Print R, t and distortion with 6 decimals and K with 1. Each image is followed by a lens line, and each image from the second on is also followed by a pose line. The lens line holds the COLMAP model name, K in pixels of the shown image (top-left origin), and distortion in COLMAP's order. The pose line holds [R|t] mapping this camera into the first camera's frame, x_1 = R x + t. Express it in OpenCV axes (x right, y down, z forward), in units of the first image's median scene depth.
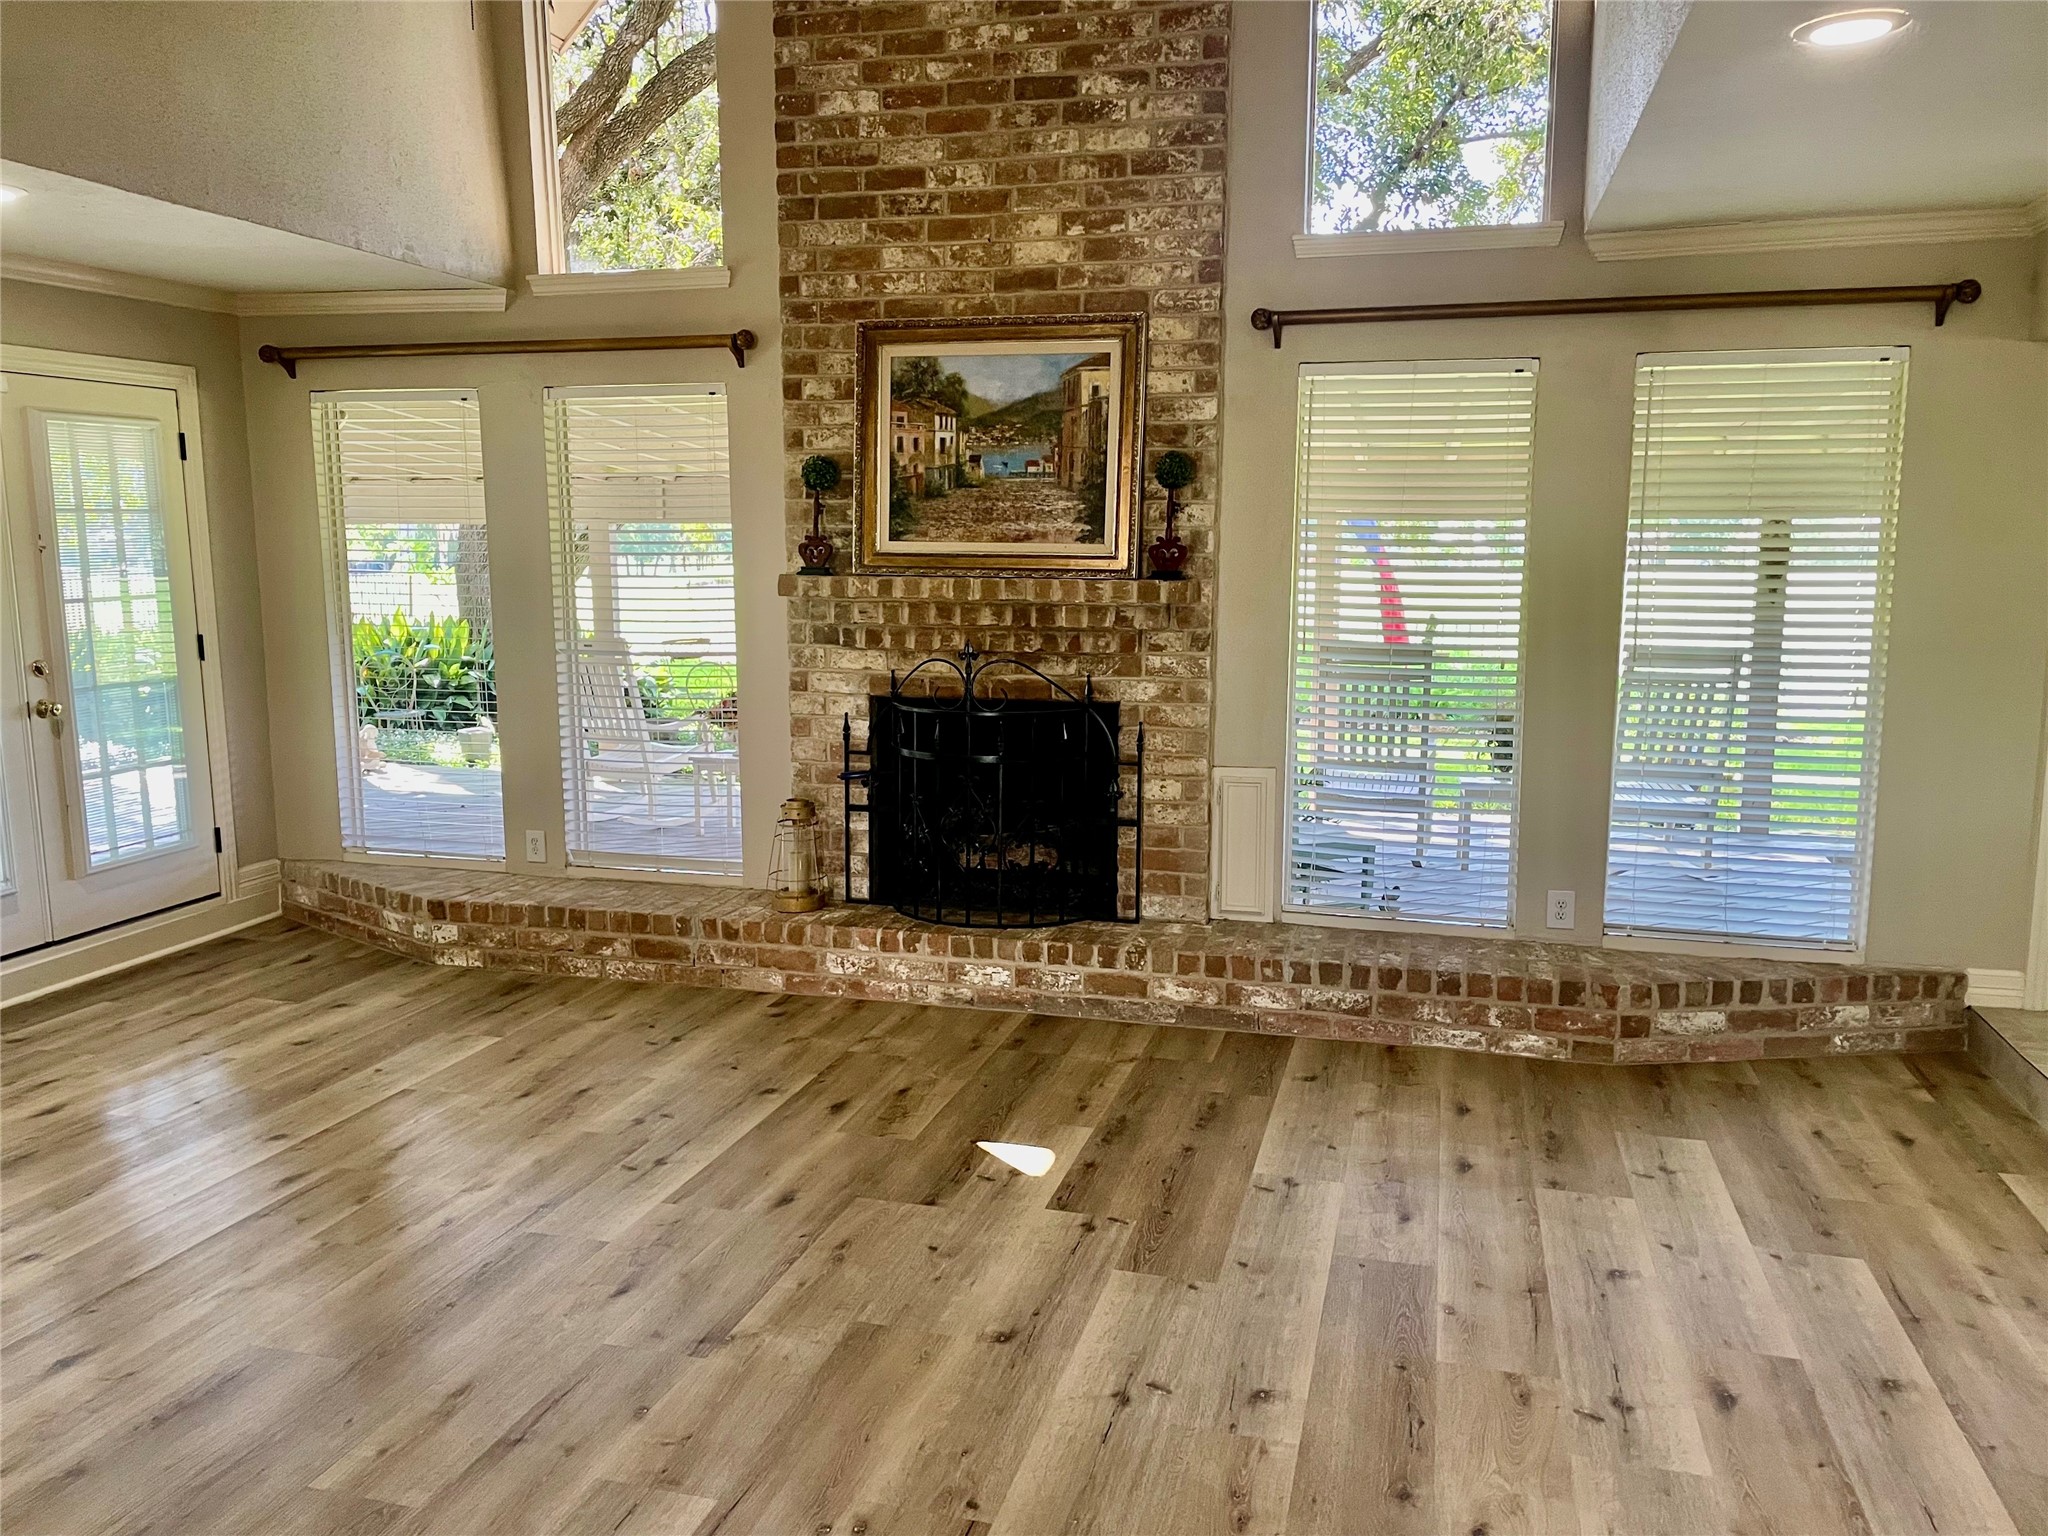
lens RADIAL K [[1551.4, 0, 1021.2], [0, 1551.4, 772.1], [0, 0, 1]] dist [0.096681, -0.101466]
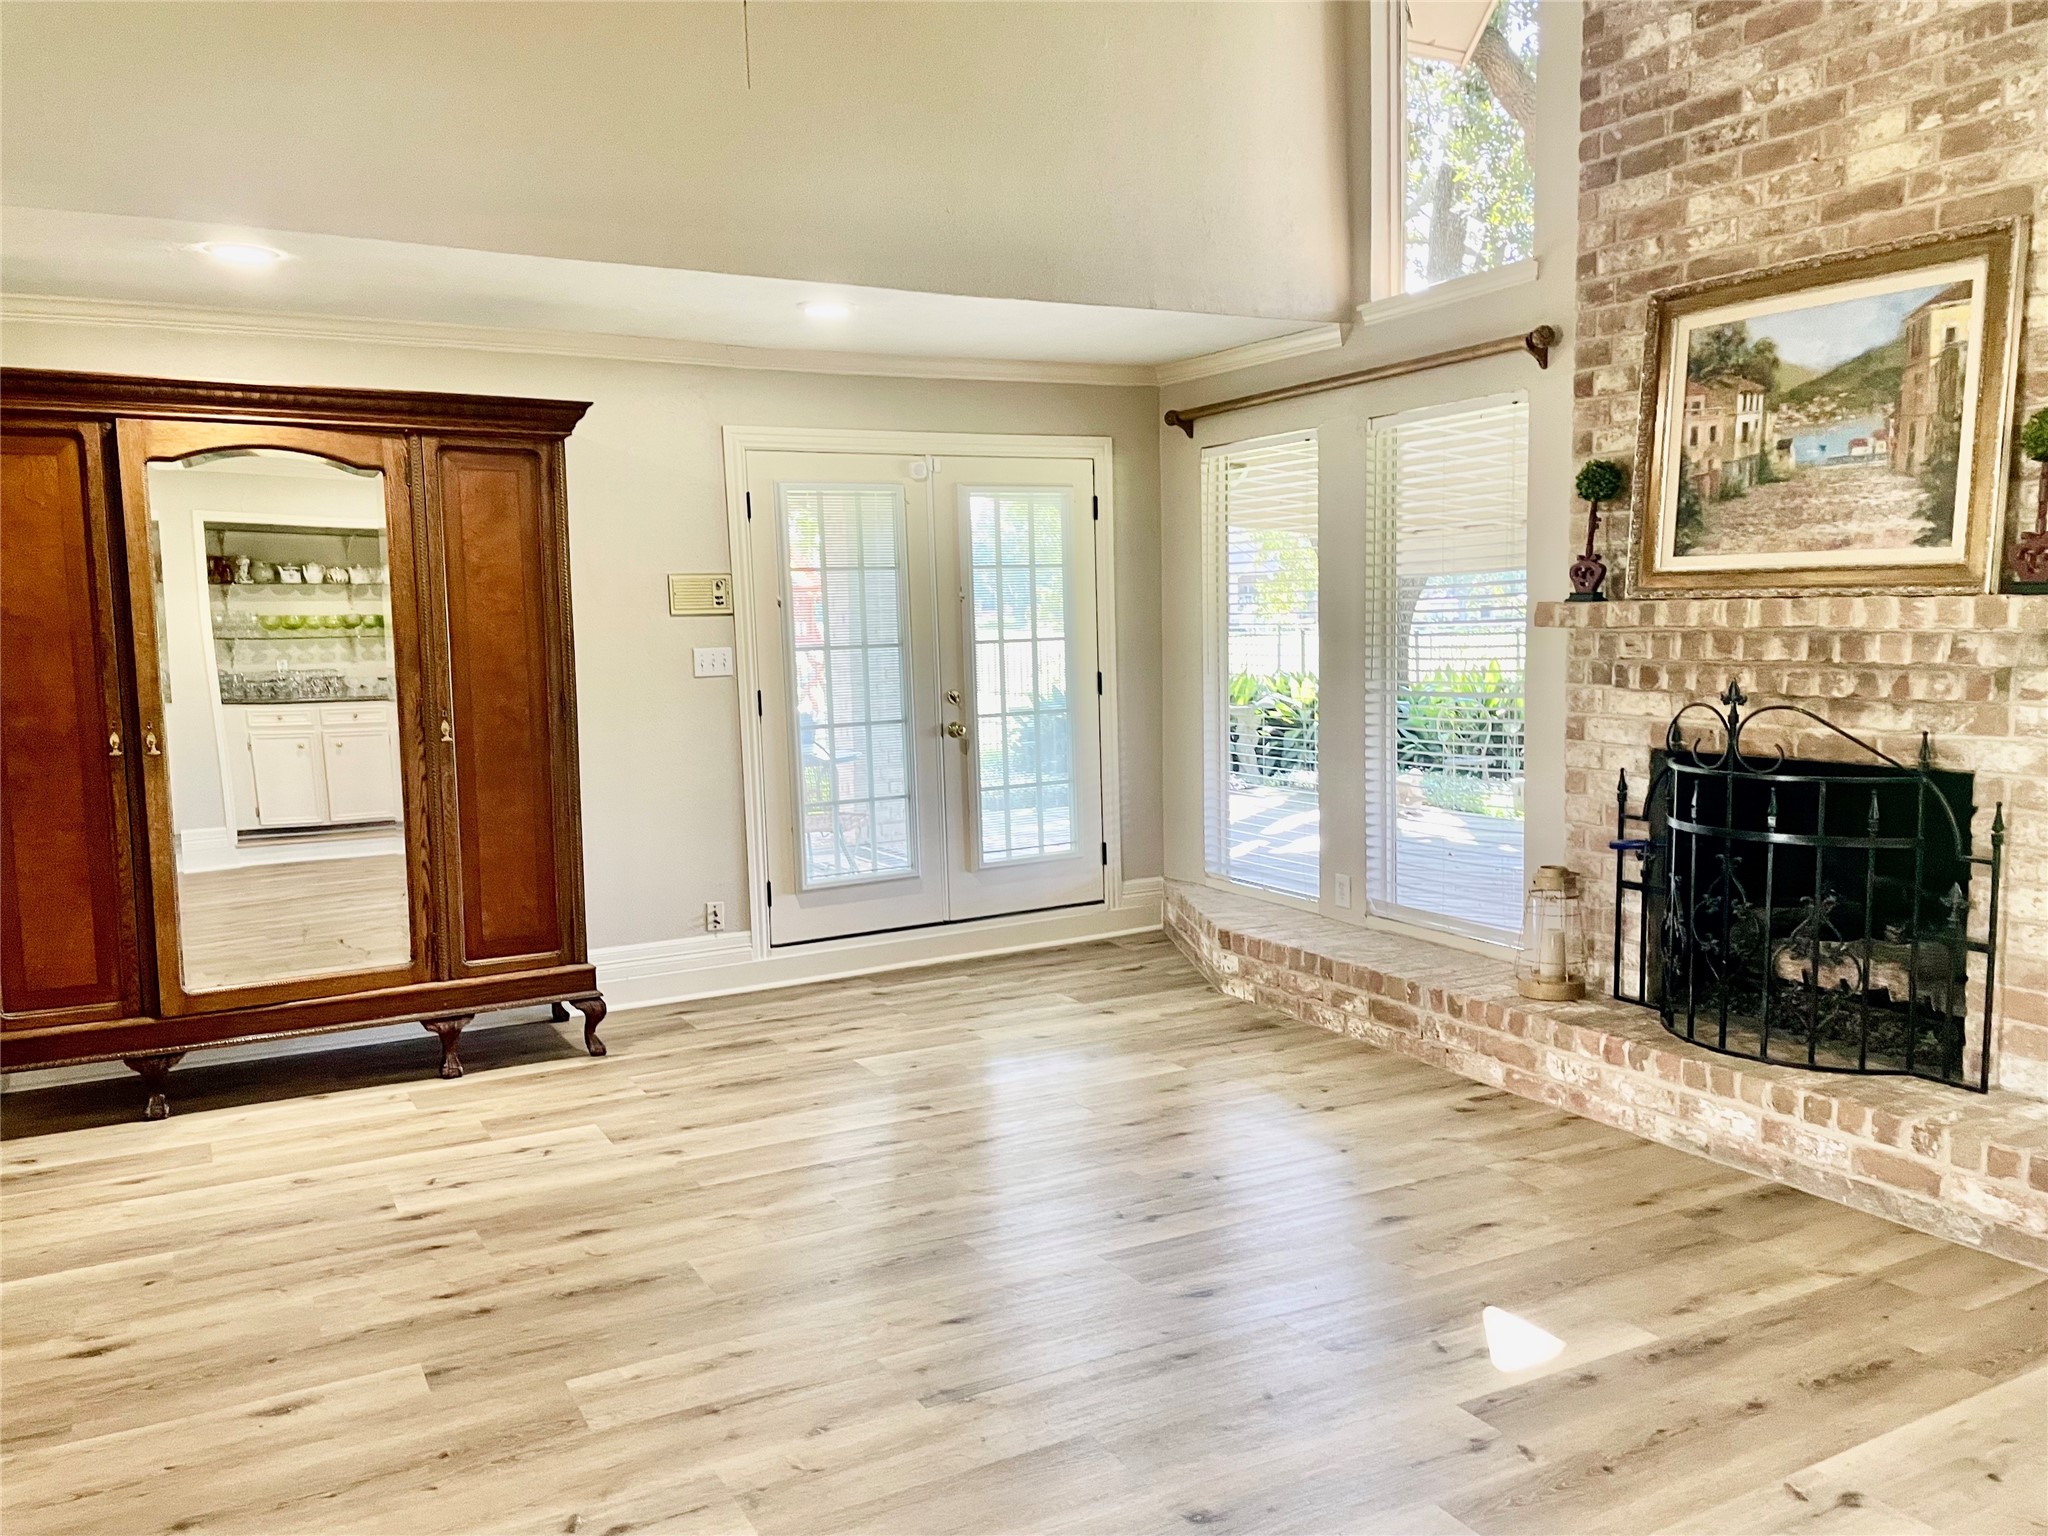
lens RADIAL K [[1551.4, 0, 927.9], [0, 1551.4, 770.4], [0, 0, 1]] dist [0.096681, -0.101466]
pose [[0.696702, 0.057393, -0.715061, 0.238163], [-0.082460, 0.996594, -0.000353, -0.006521], [0.712606, 0.059210, 0.699062, 0.161402]]
